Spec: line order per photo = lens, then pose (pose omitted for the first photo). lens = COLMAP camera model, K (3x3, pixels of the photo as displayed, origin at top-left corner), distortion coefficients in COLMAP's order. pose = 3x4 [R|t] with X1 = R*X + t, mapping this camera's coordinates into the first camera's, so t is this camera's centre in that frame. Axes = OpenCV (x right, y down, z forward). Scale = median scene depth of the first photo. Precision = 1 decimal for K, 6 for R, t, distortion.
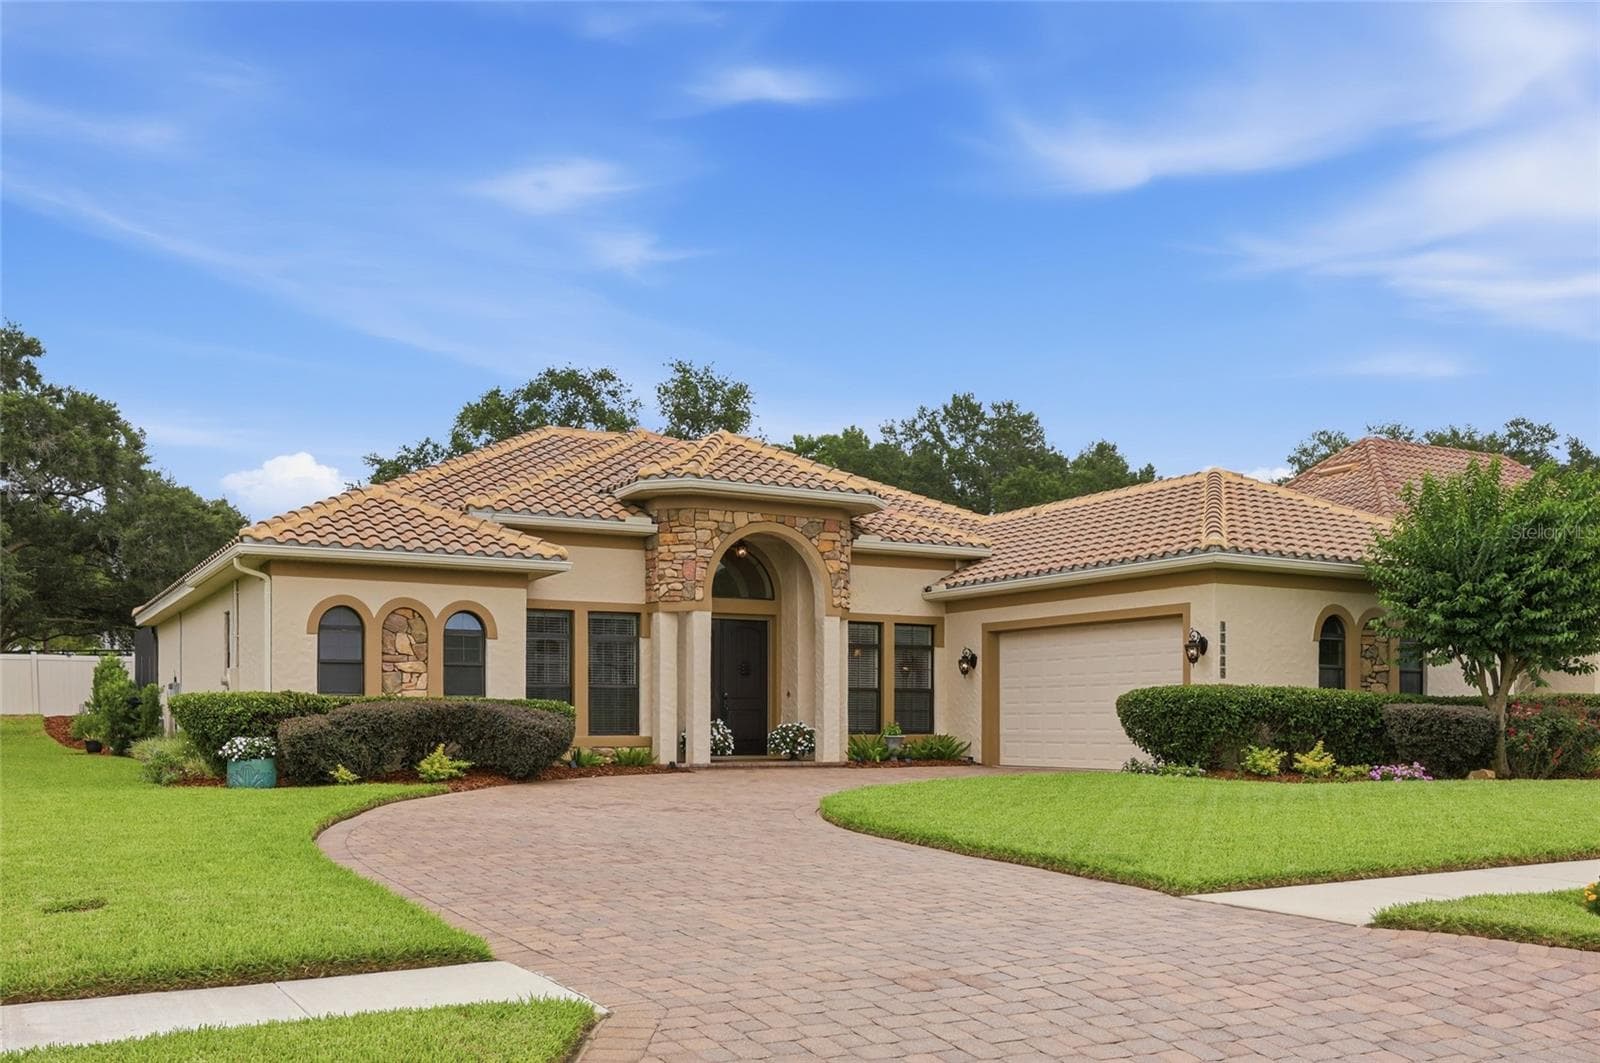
lens RADIAL K [[1486.9, 0, 802.4], [0, 1486.9, 750.8], [0, 0, 1]] dist [0.006948, 0.006680]
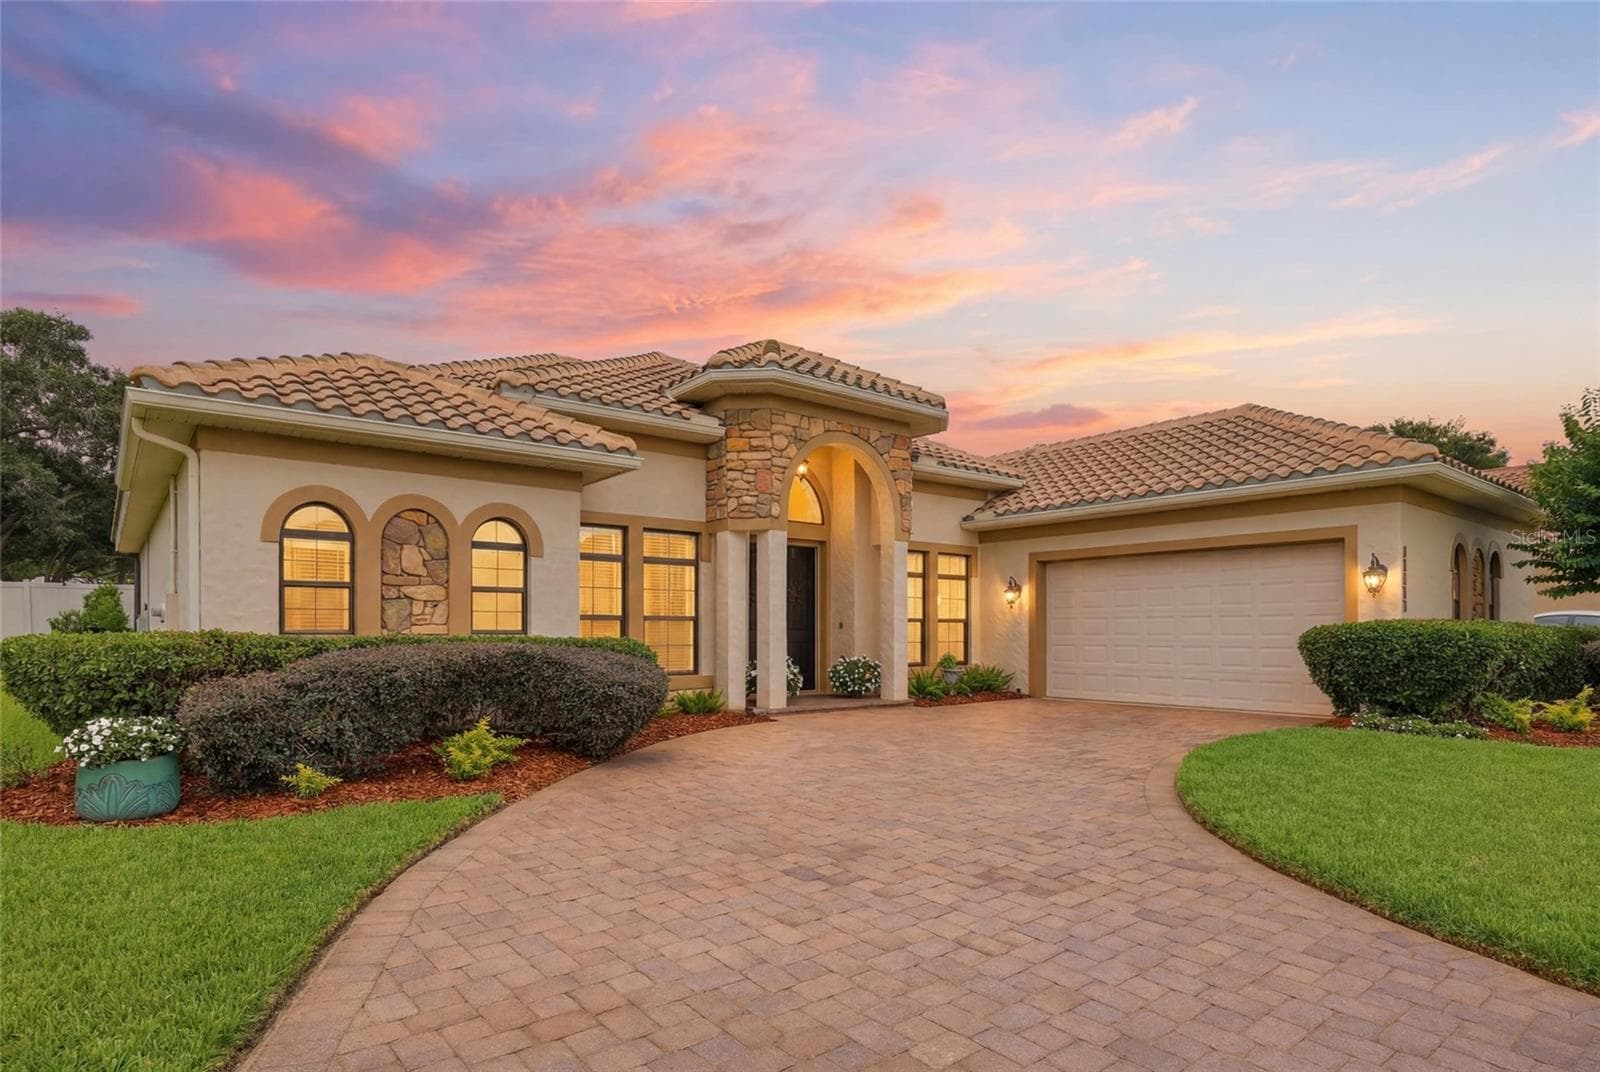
lens RADIAL K [[879.4, 0, 794.4], [0, 879.4, 645.5], [0, 0, 1]] dist [-0.003422, 0.000017]
pose [[0.986941, -0.003675, 0.161042, -0.139533], [0.004099, 0.999989, -0.002301, -0.026383], [-0.161032, 0.002931, 0.986945, 0.498067]]
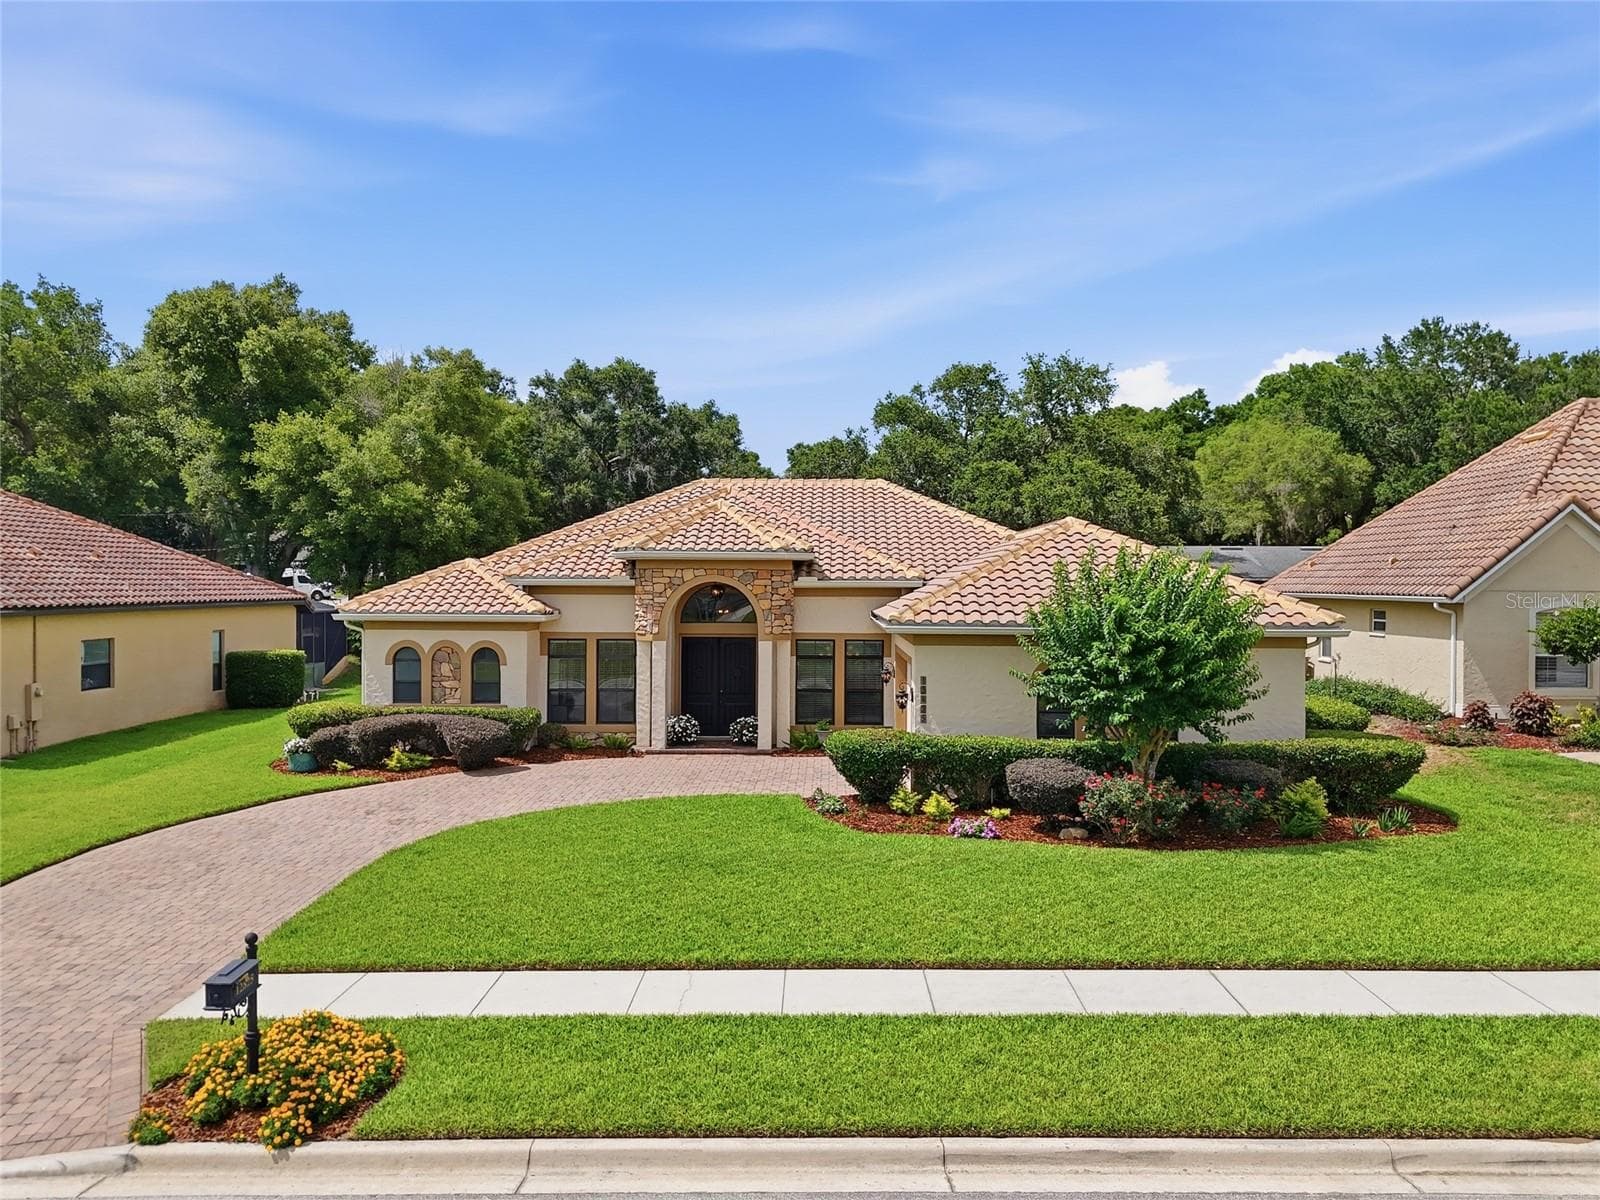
lens RADIAL K [[1194.9, 0, 800.0], [0, 1194.9, 600.0], [0, 0, 1]] dist [0.059397, -0.056549]
pose [[0.857240, 0.008418, -0.514849, 0.632093], [-0.009878, 0.999951, -0.000098, -0.134223], [0.514823, 0.005169, 0.857281, 0.094896]]
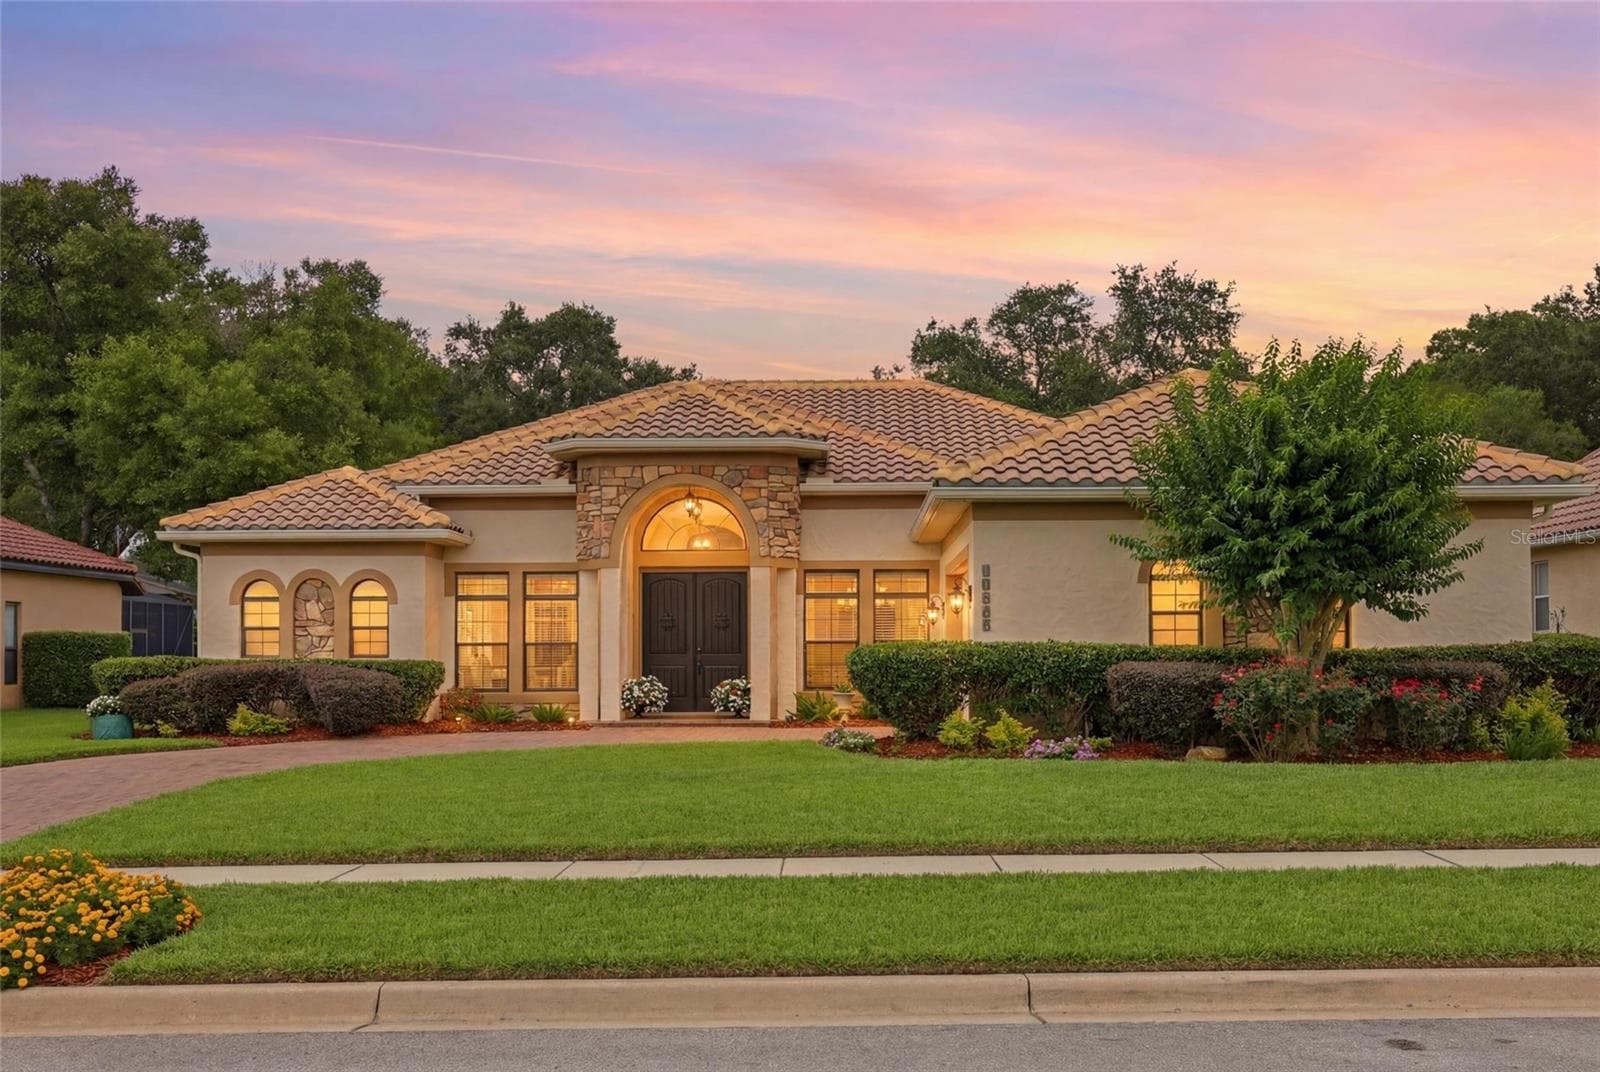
lens RADIAL K [[1601.1, 0, 798.7], [0, 1601.1, 639.8], [0, 0, 1]] dist [-0.010020, 0.023359]
pose [[0.852314, -0.010600, -0.522923, 0.604238], [-0.003773, 0.999644, -0.026413, -0.017788], [0.523017, 0.024485, 0.851970, 0.148678]]
